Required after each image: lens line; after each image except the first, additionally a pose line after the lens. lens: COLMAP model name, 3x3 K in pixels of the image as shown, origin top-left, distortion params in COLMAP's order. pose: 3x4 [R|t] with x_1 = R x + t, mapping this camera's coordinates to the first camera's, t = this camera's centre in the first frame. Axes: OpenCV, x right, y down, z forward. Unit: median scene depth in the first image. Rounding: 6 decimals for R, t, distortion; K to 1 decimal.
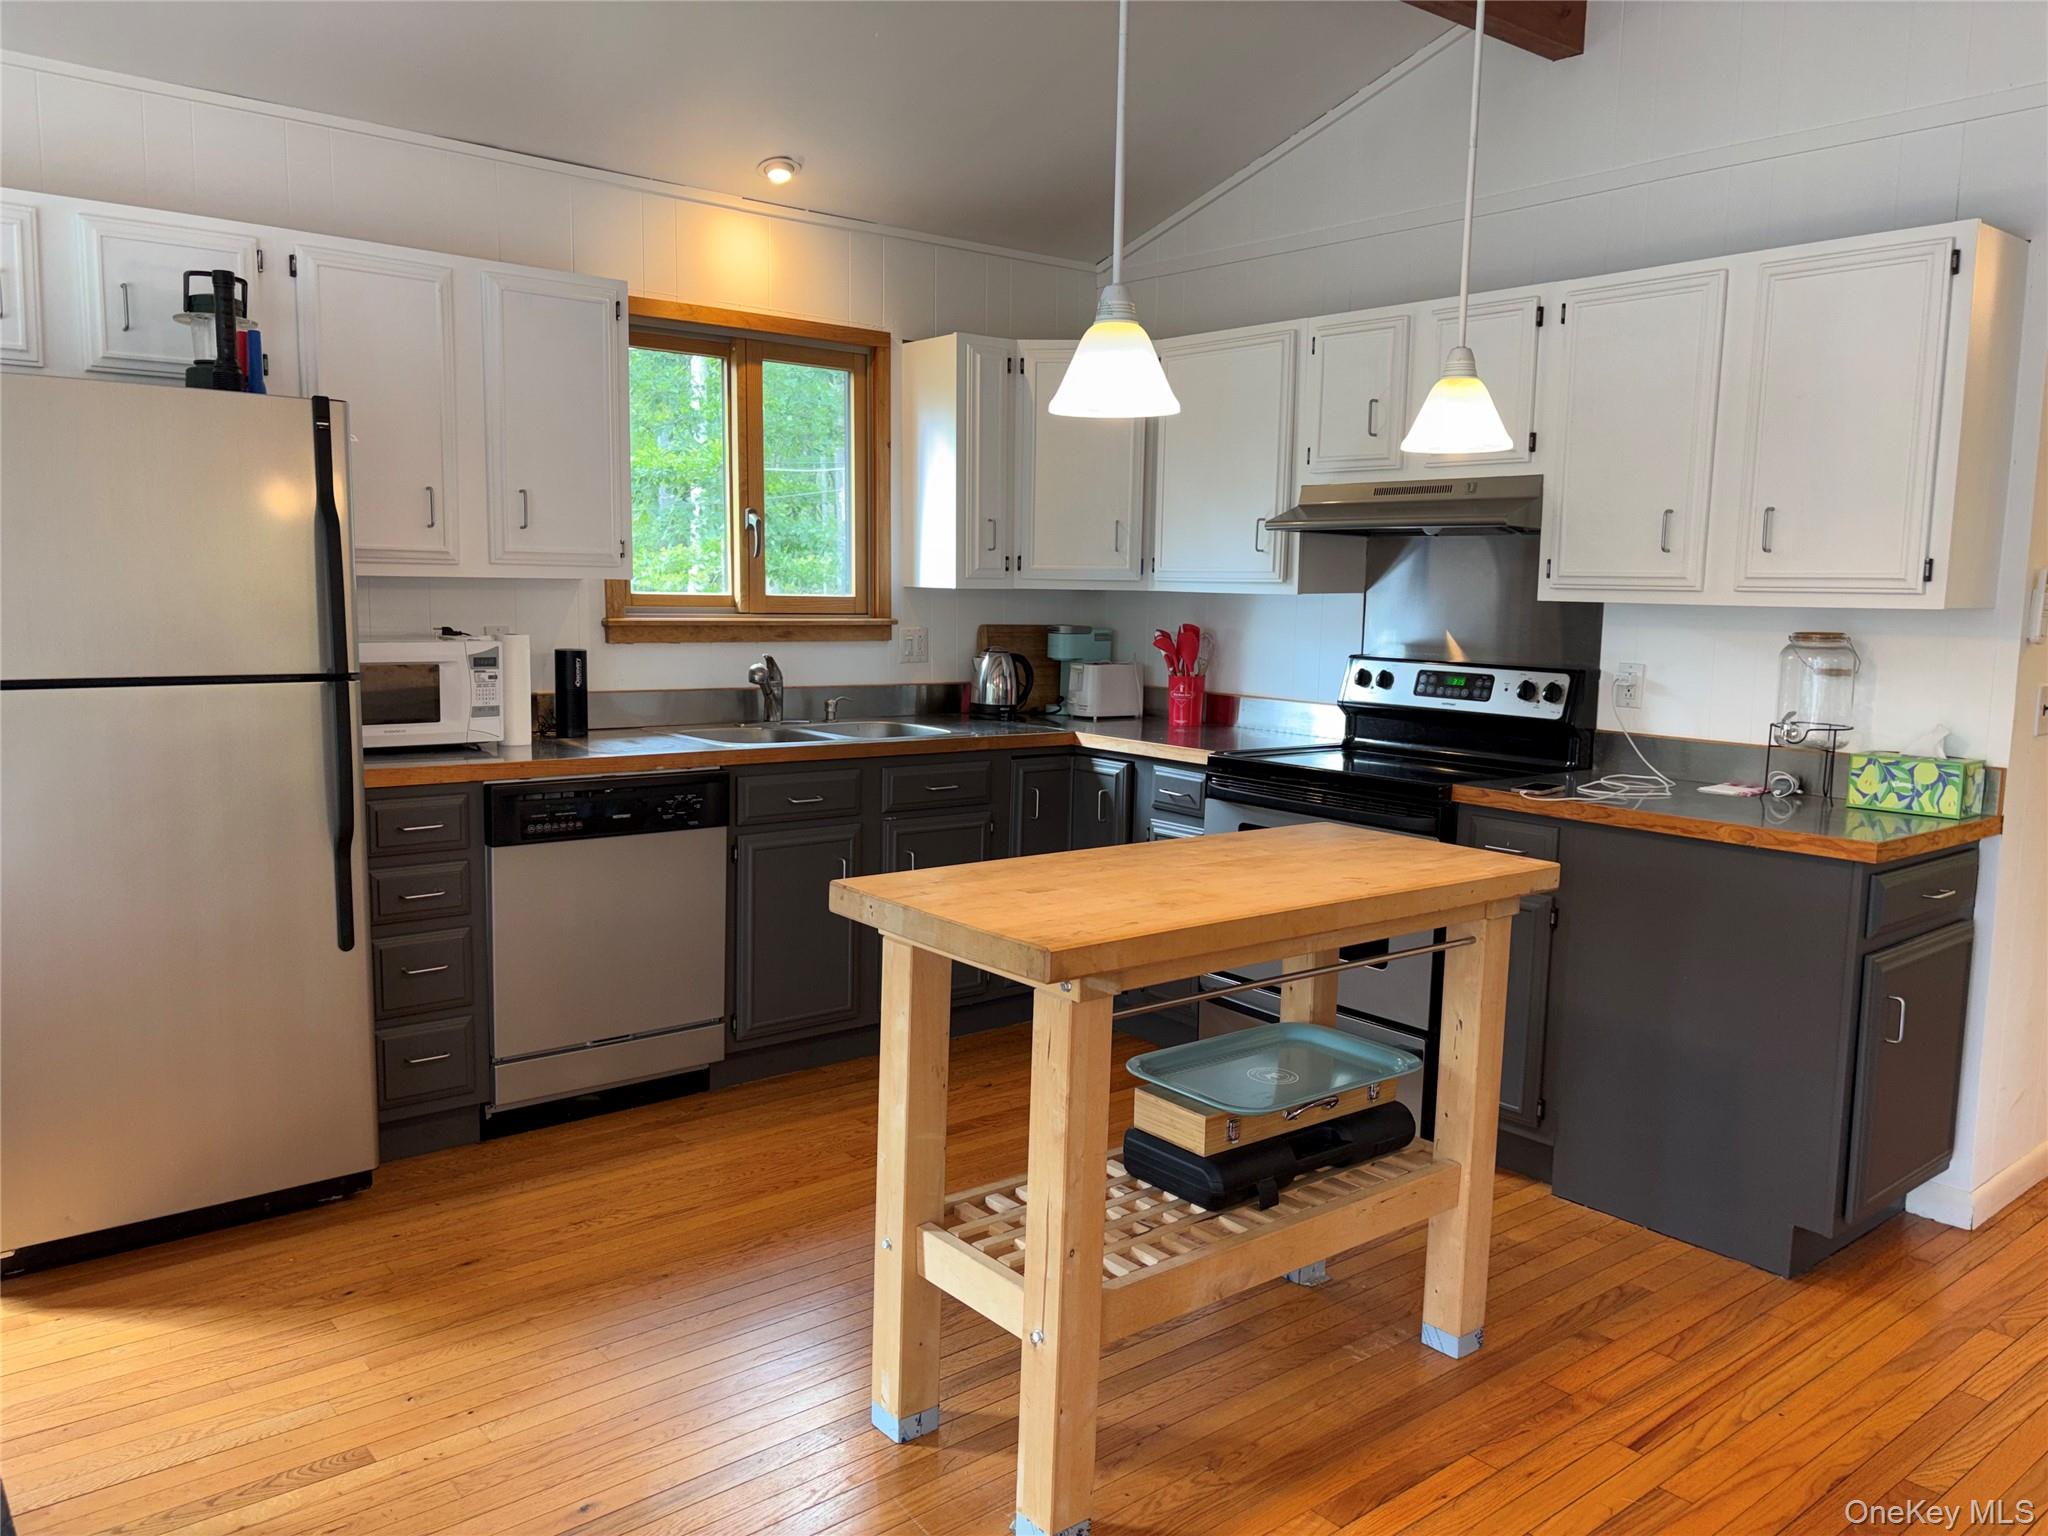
lens RADIAL K [[1545.5, 0, 1039.5], [0, 1545.5, 765.8], [0, 0, 1]] dist [0.066062, -0.074264]
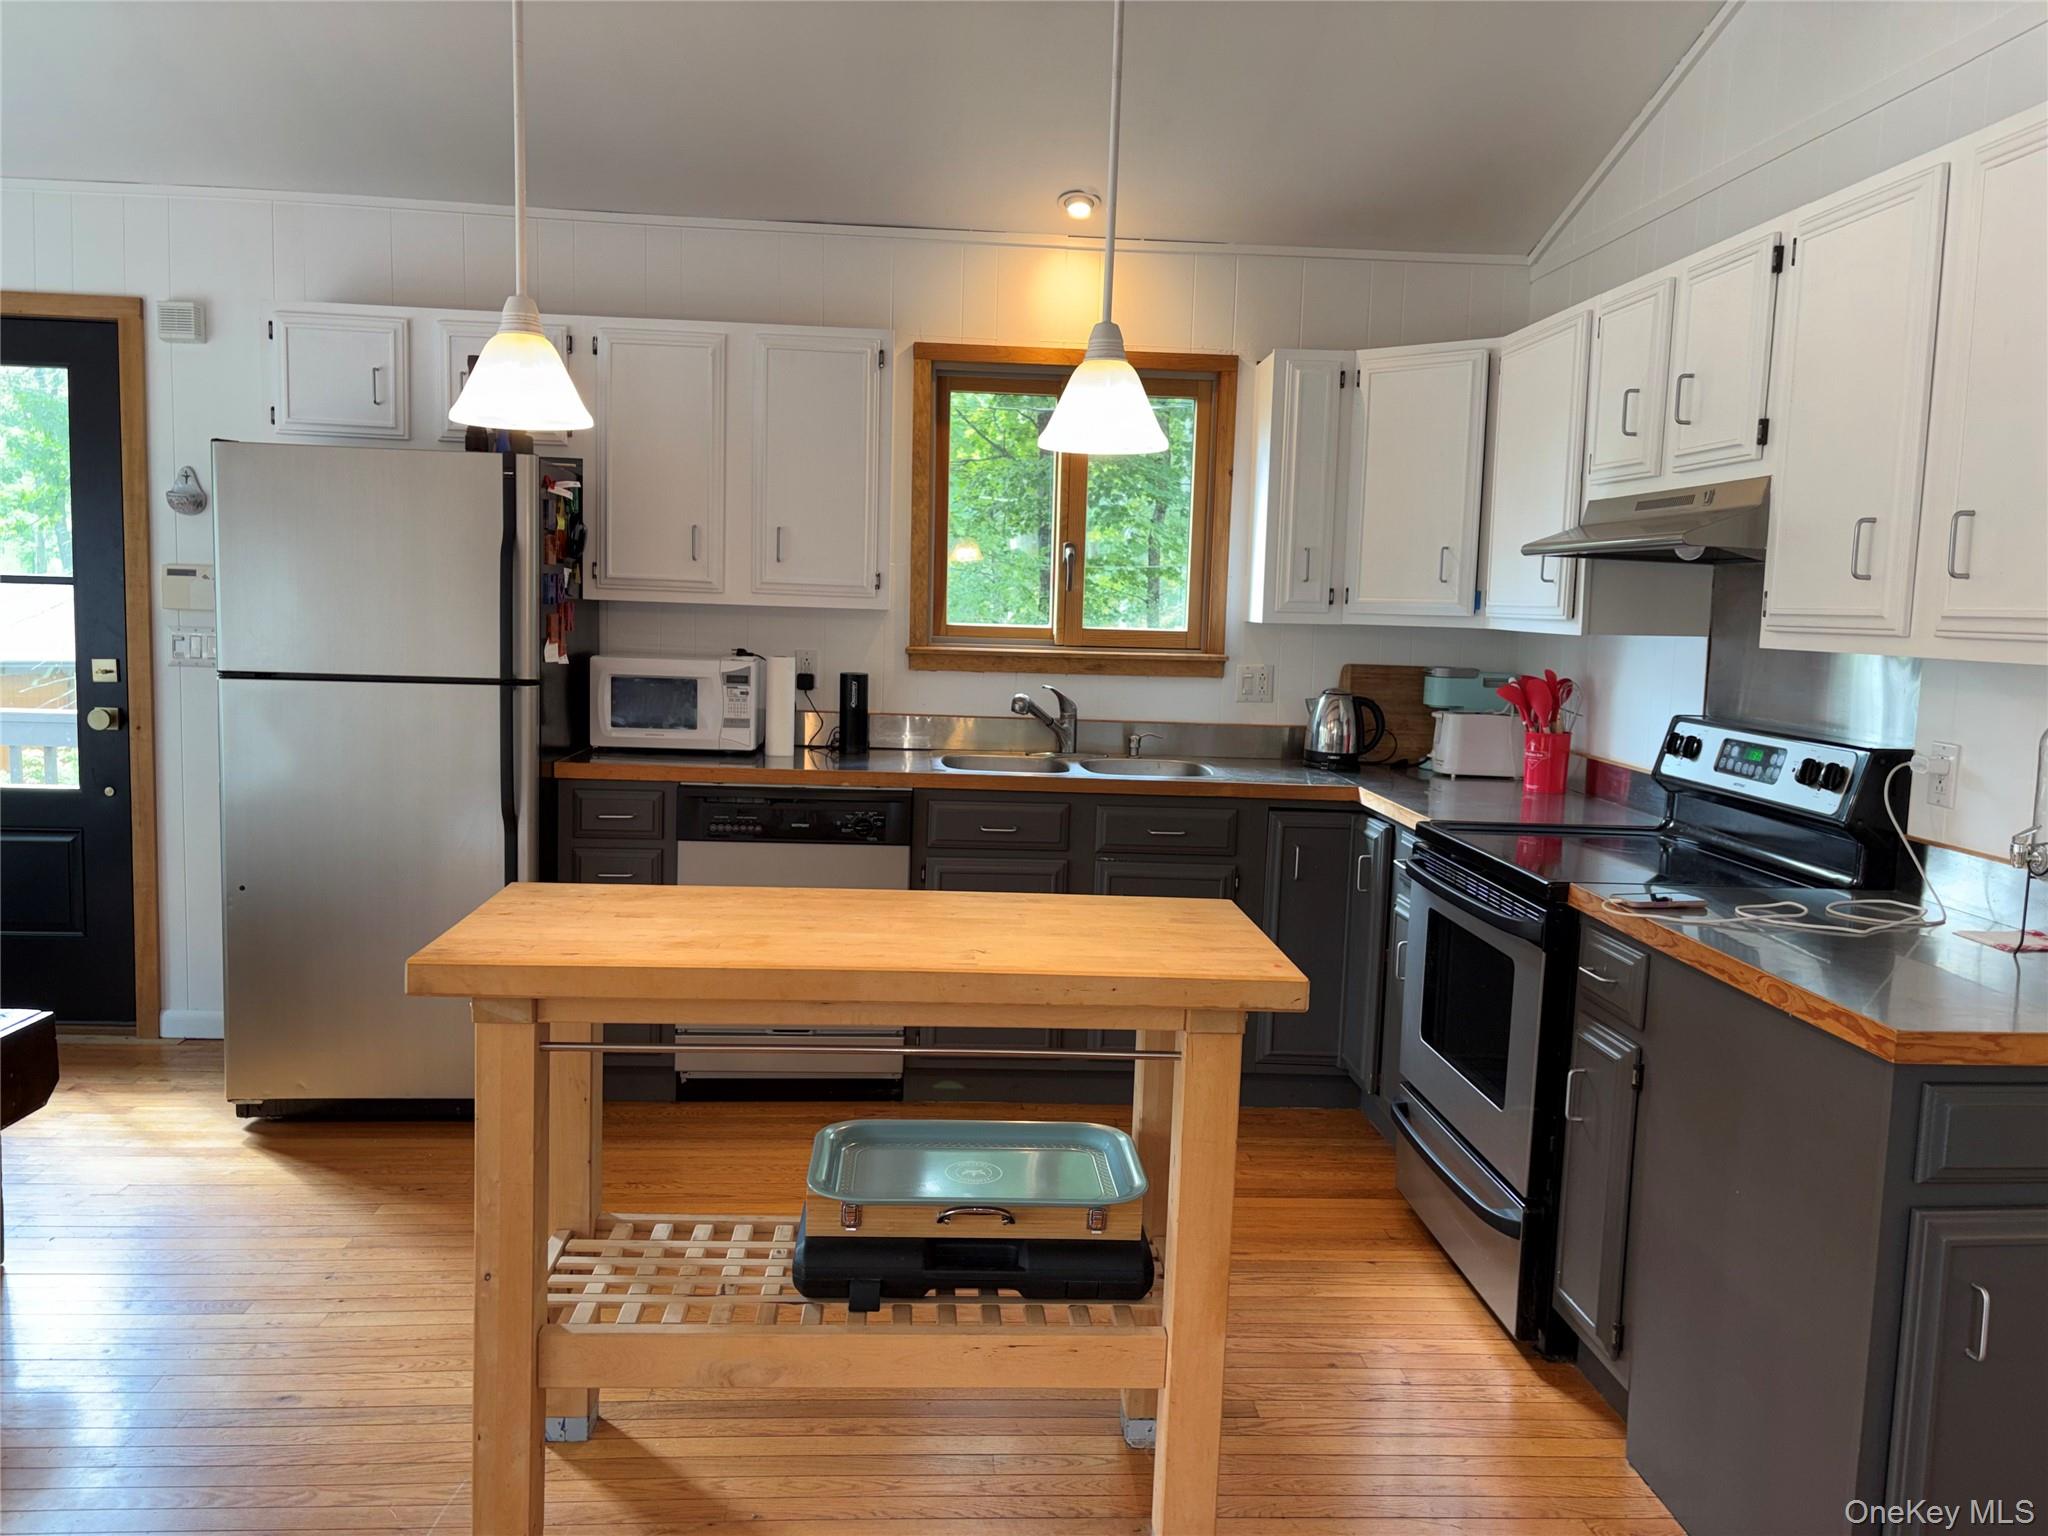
lens RADIAL K [[1545.5, 0, 1036.6], [0, 1545.5, 765.9], [0, 0, 1]] dist [0.066062, -0.074264]
pose [[0.811762, 0.068962, -0.579903, 0.416898], [-0.084824, 0.996396, -0.000248, -0.019397], [0.577795, 0.049391, 0.814686, 0.185441]]
